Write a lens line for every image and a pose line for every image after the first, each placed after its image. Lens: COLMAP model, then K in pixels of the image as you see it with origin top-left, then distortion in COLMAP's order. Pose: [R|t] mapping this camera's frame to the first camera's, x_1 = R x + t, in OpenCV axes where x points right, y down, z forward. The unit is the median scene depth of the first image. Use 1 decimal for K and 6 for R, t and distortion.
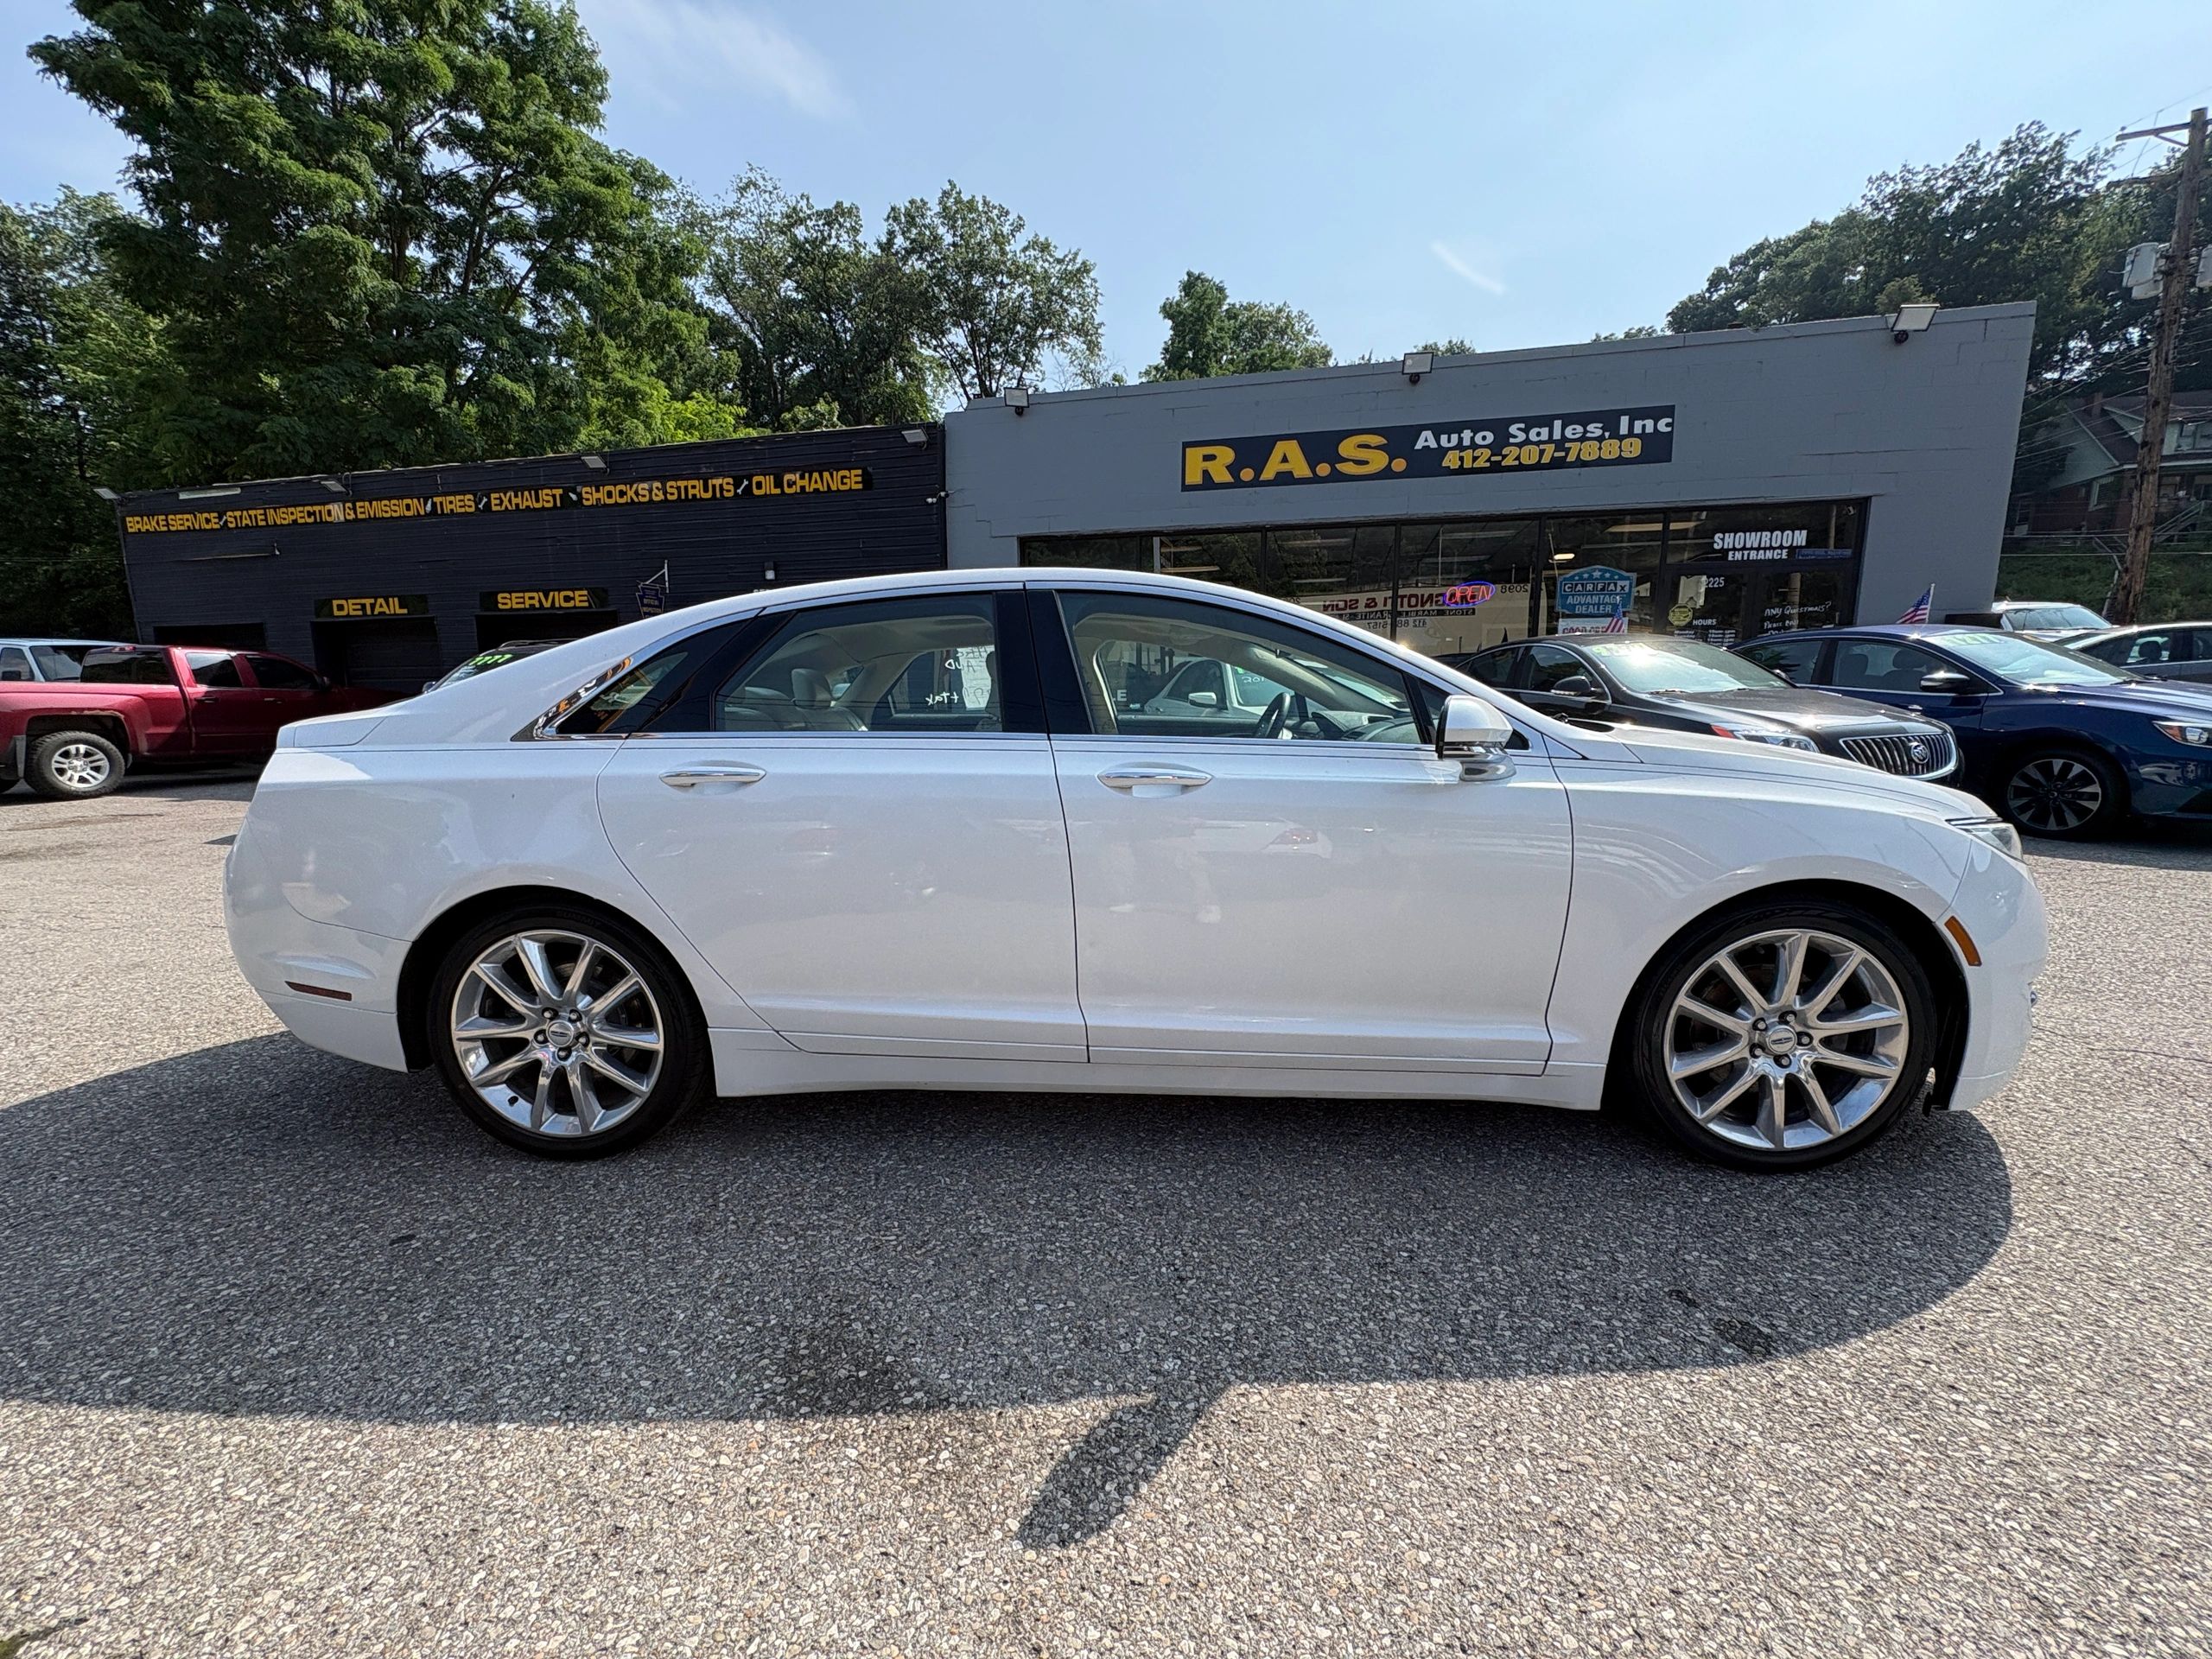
lens RADIAL K [[883.6, 0, 1103.1], [0, 883.6, 840.9], [0, 0, 1]] dist [0.001278, -0.000498]
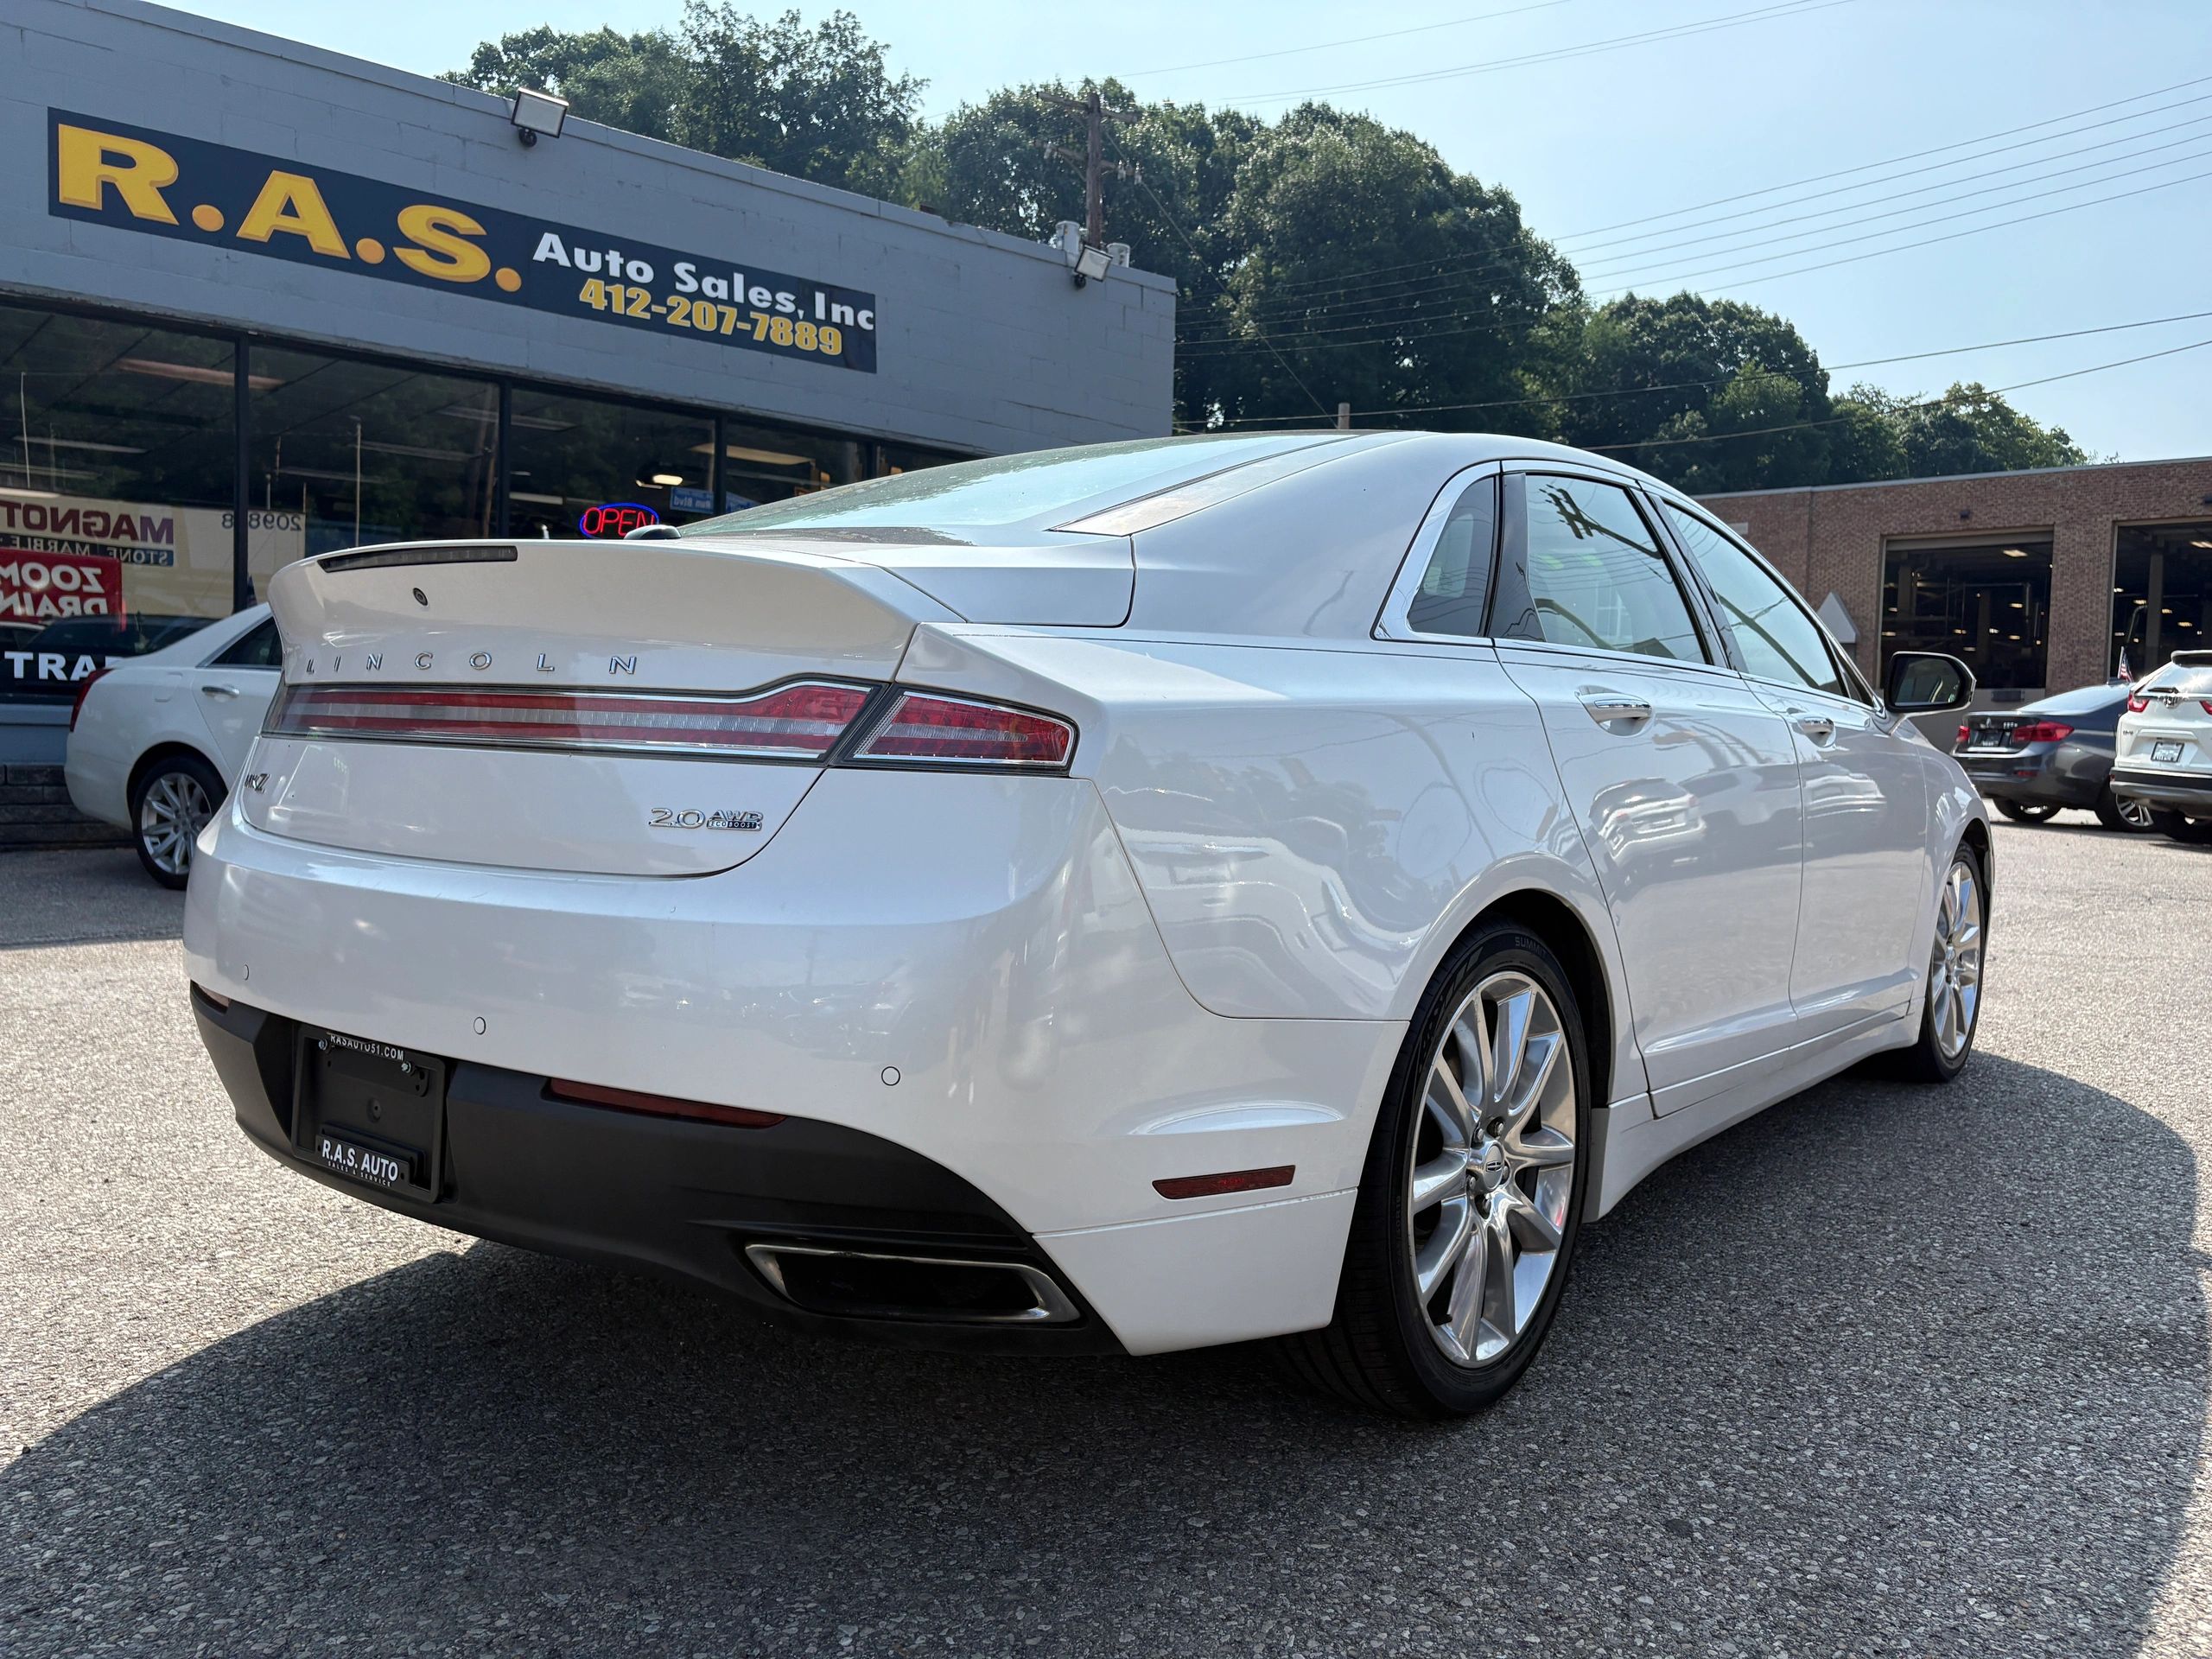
lens RADIAL K [[1711.3, 0, 1085.7], [0, 1711.3, 822.0], [0, 0, 1]] dist [0.047530, -0.043890]
pose [[0.564891, -0.023085, 0.824843, -0.372761], [0.109915, 0.992806, -0.047489, 0.006670], [-0.817812, 0.117489, 0.563364, 0.131954]]
